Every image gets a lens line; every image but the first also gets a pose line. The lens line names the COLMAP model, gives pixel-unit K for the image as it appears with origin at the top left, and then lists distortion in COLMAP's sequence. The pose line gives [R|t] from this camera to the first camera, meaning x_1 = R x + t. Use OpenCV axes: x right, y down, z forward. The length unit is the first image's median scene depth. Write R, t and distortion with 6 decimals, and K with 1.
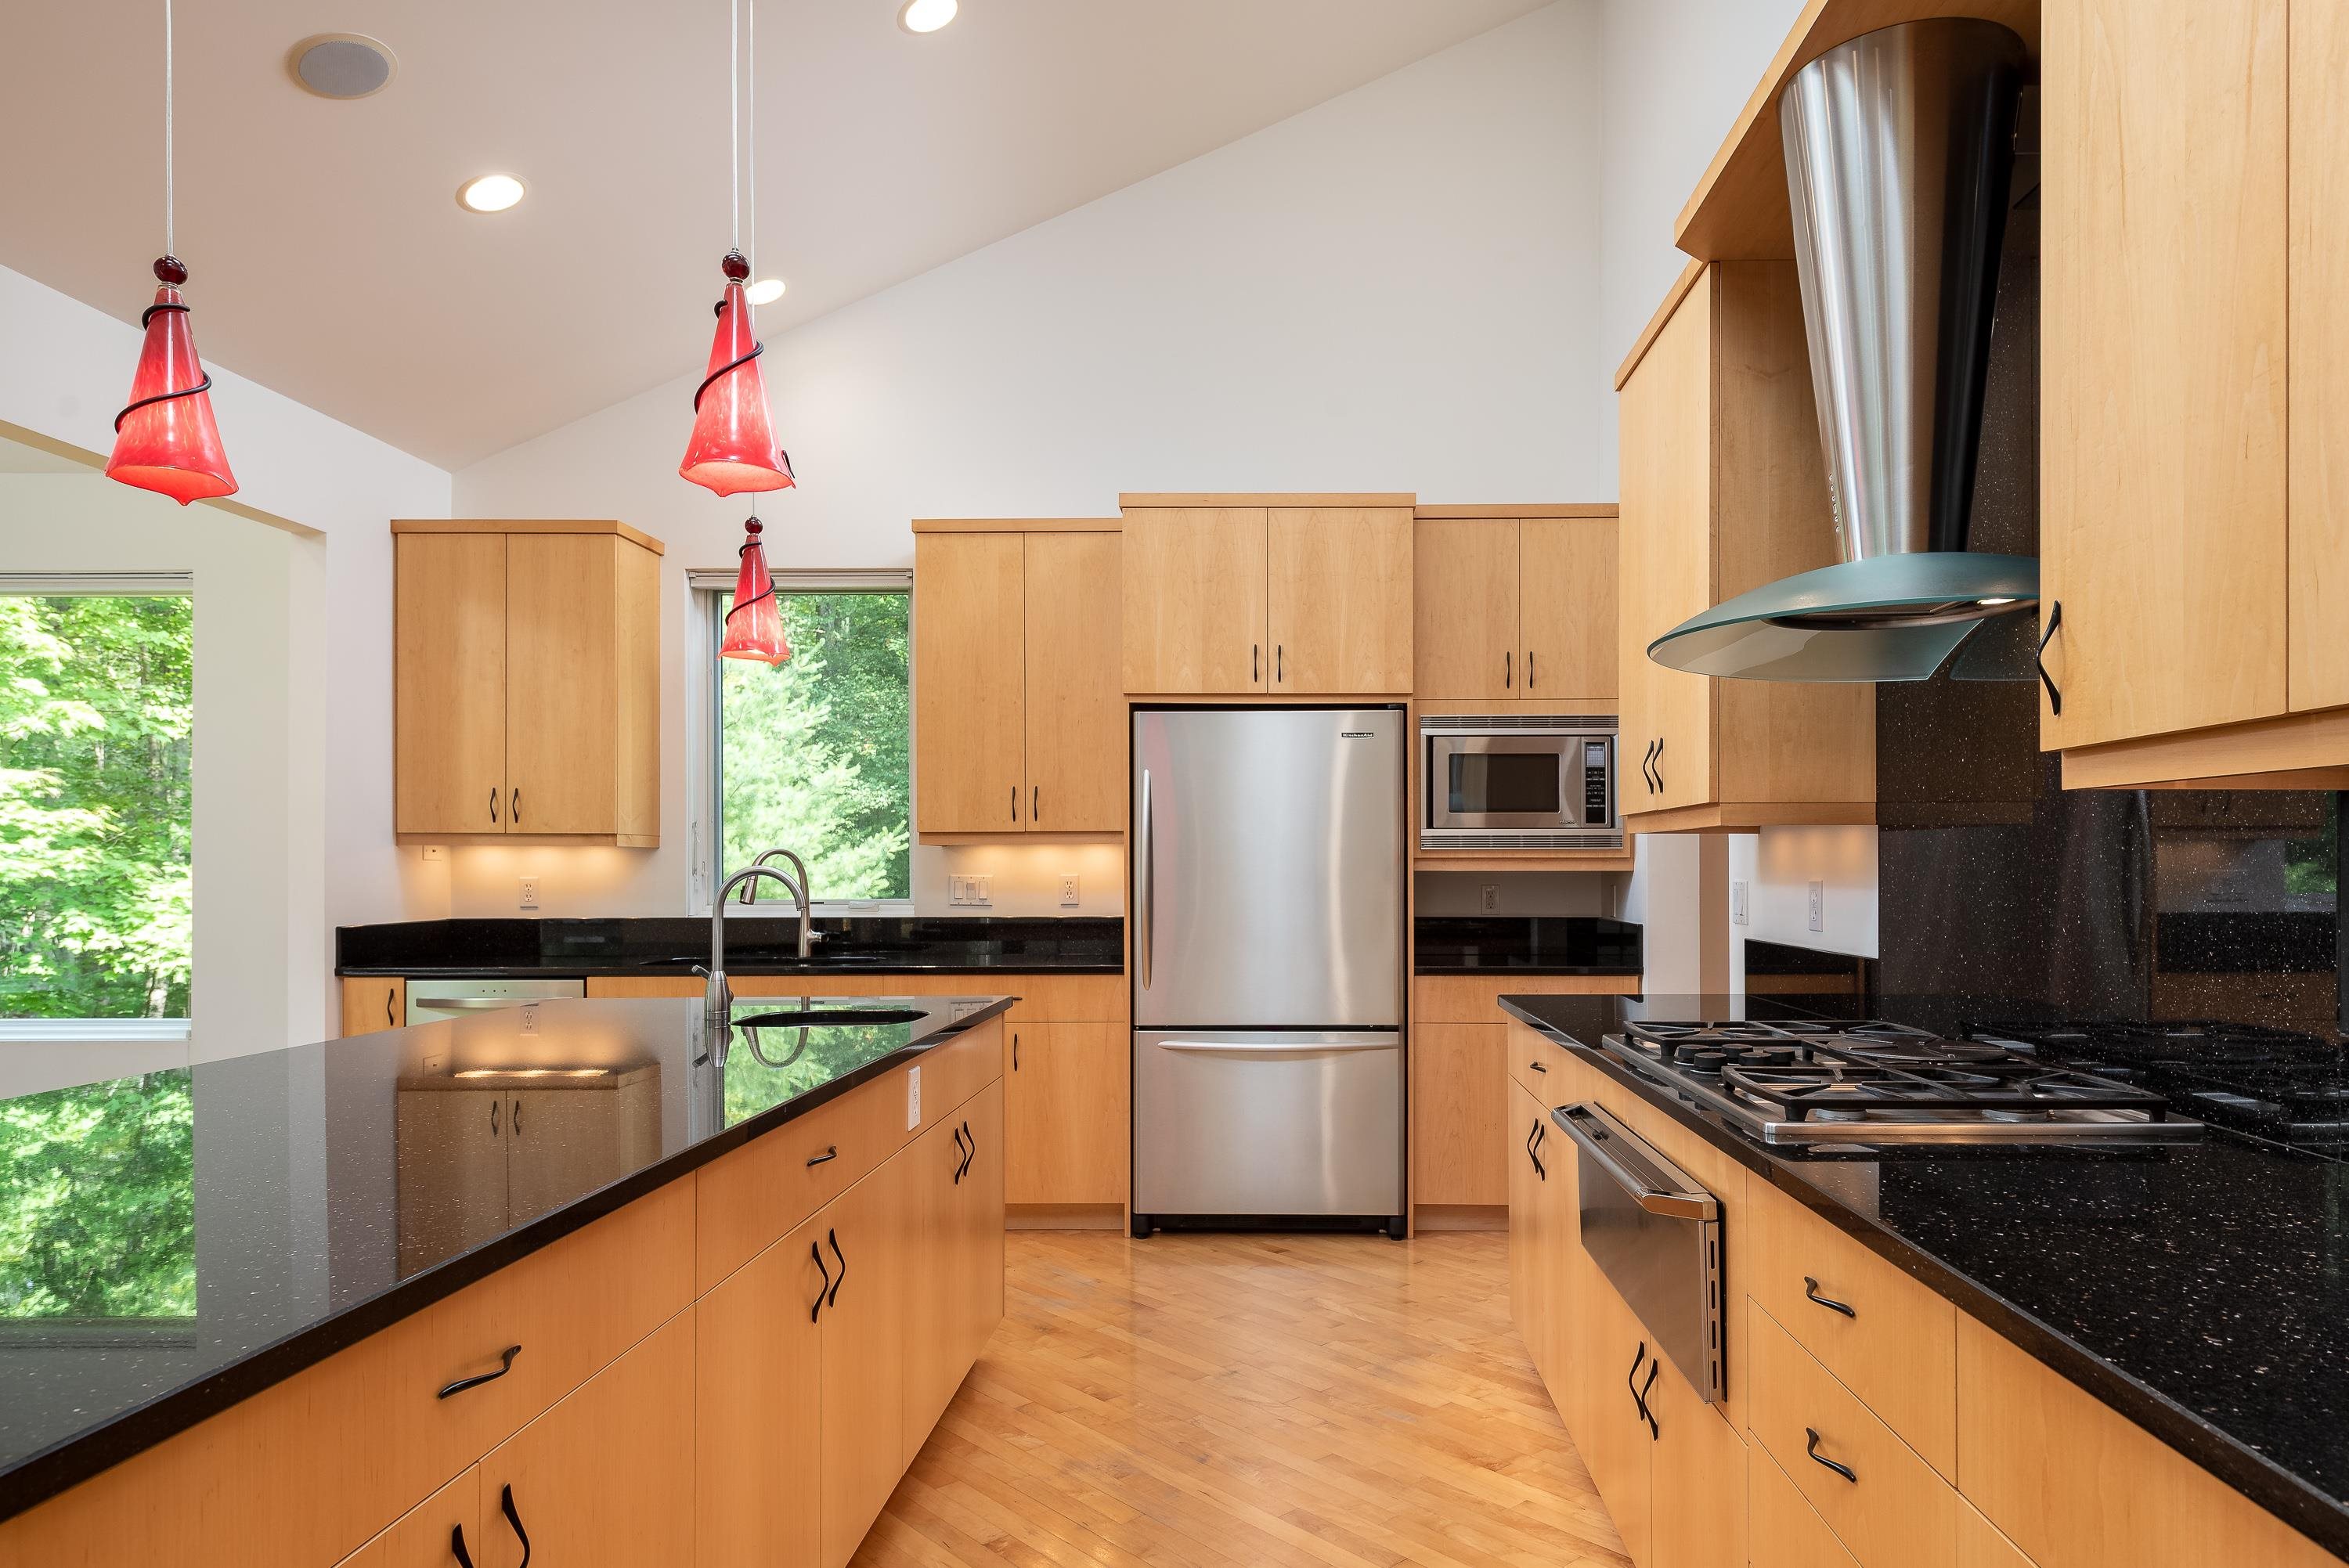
lens RADIAL K [[1447.7, 0, 1279.3], [0, 1447.7, 852.5], [0, 0, 1]] dist [0.000109, -0.001771]
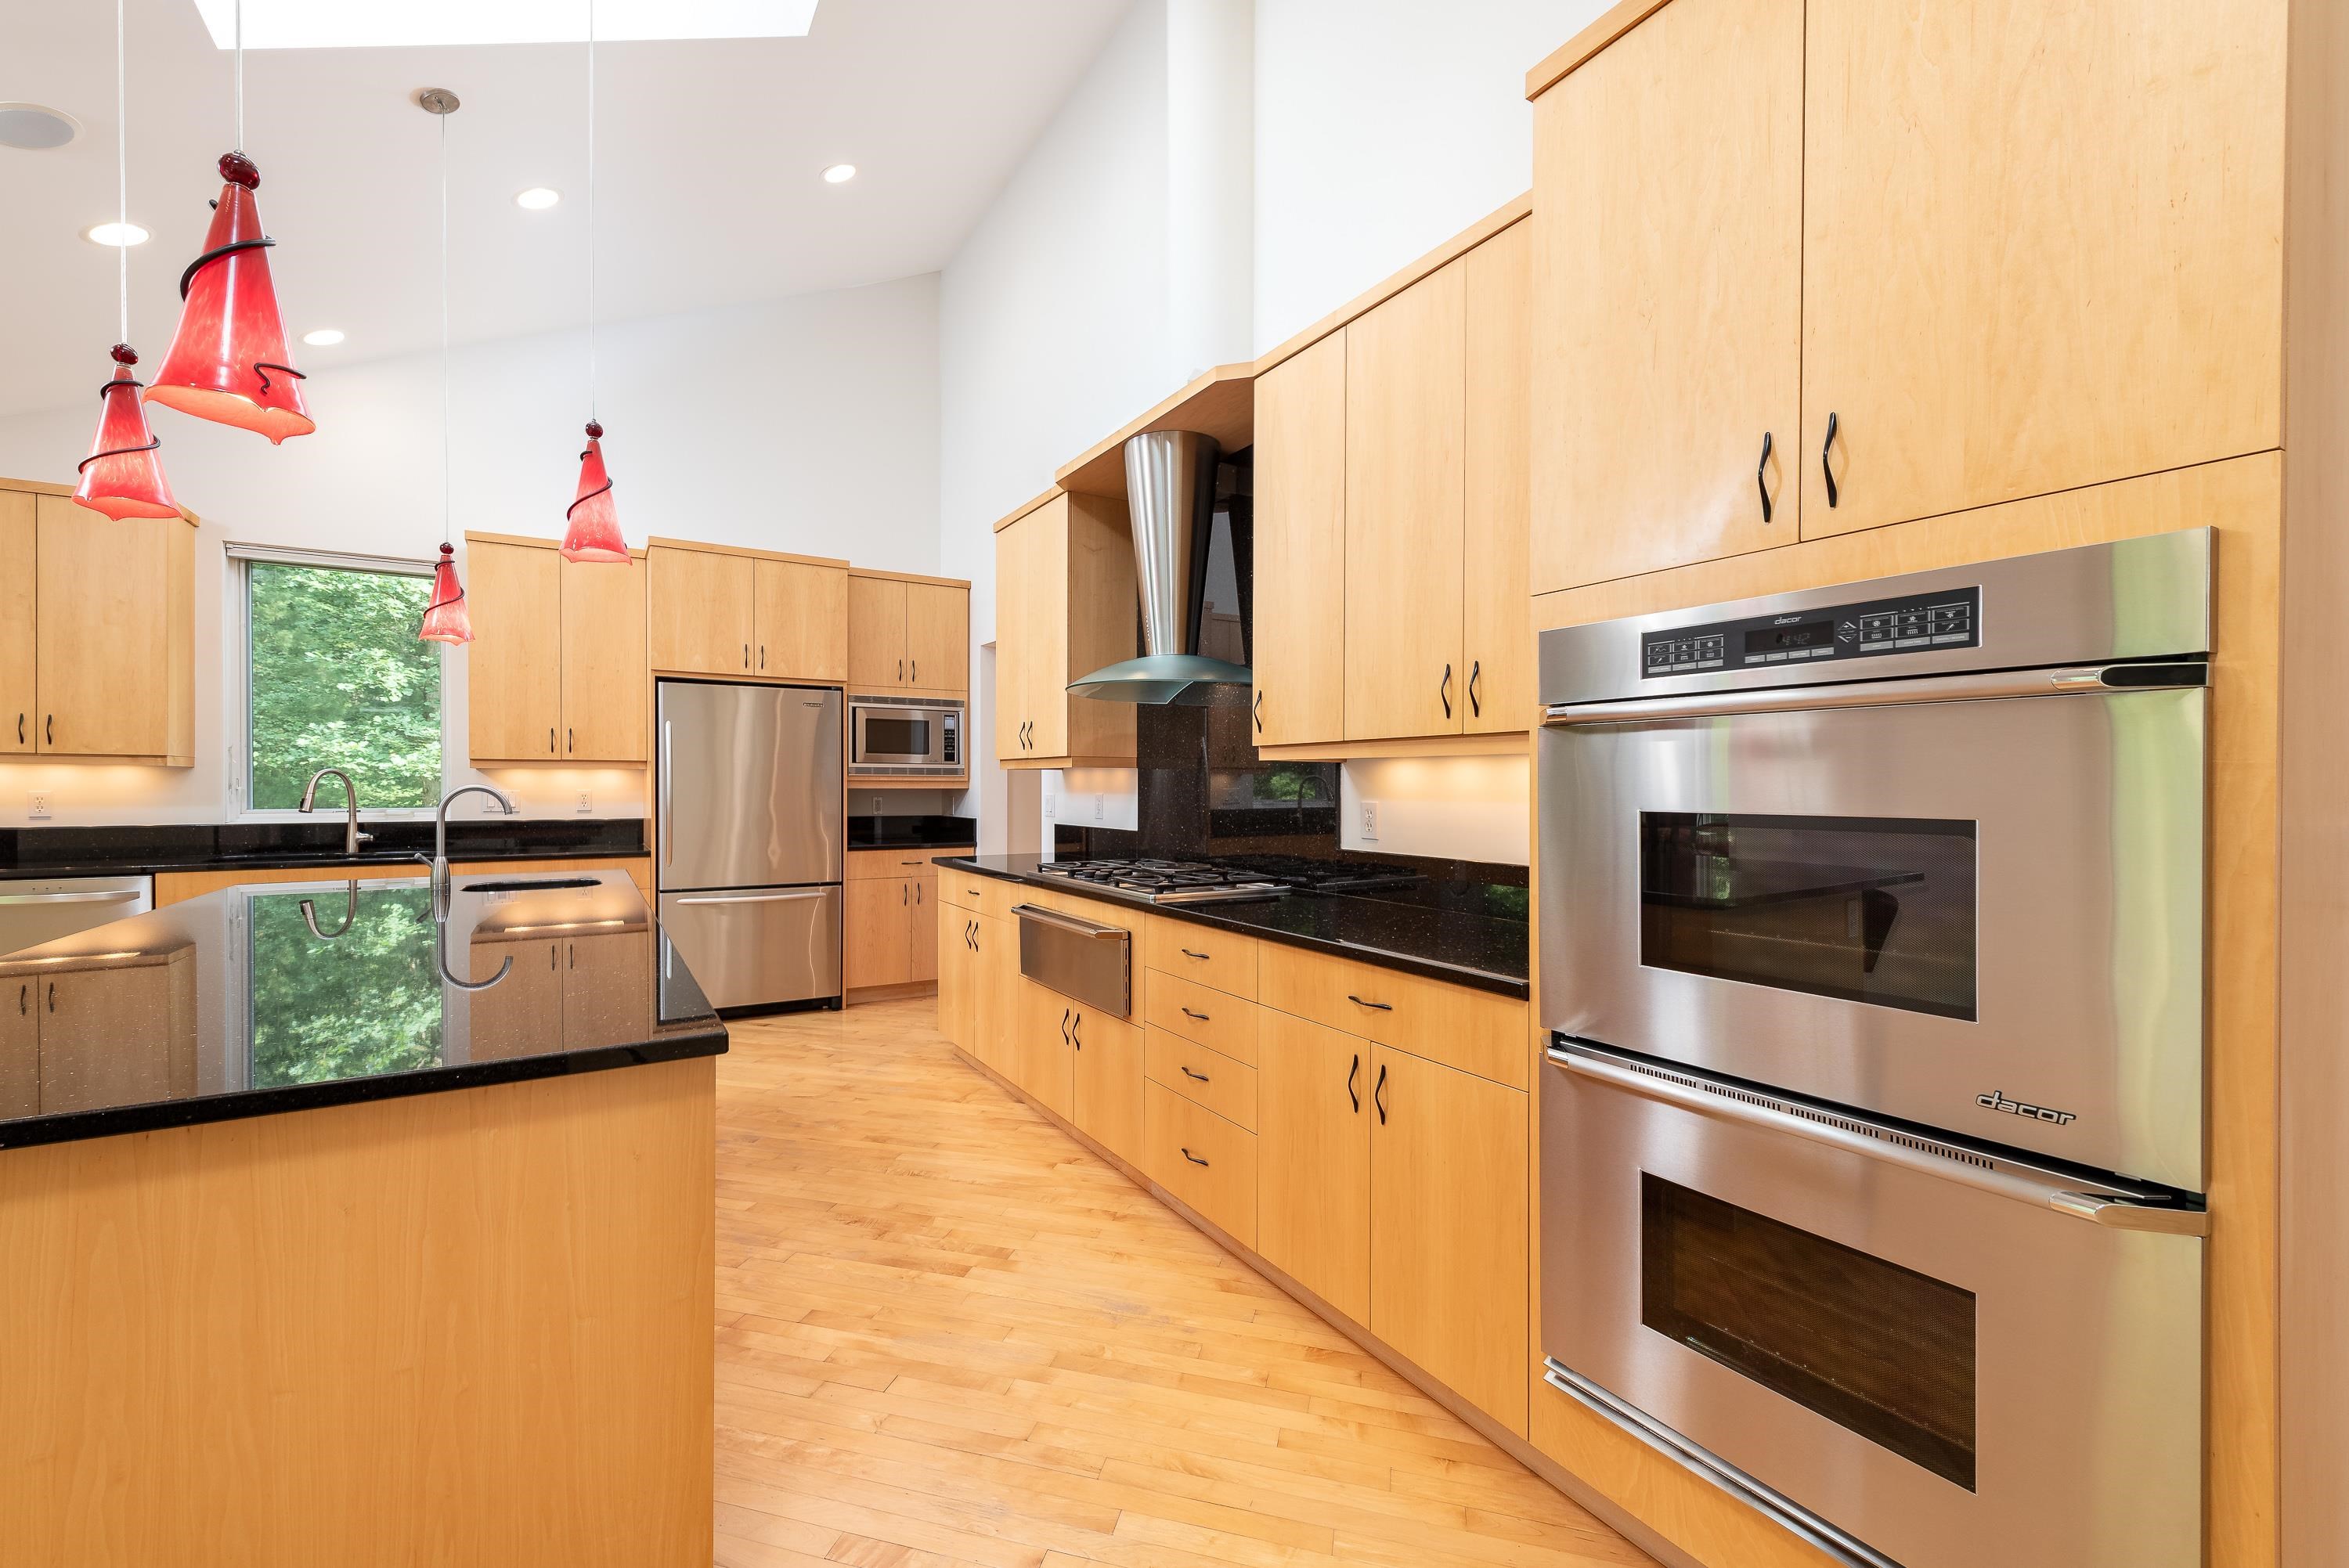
lens RADIAL K [[978.6, 0, 1165.5], [0, 978.6, 781.5], [0, 0, 1]] dist [-0.002814, -0.000305]
pose [[0.849933, 0.006203, 0.526855, -0.216616], [-0.010325, 0.999935, 0.004883, -0.004922], [-0.526790, -0.009590, 0.849941, -0.169613]]
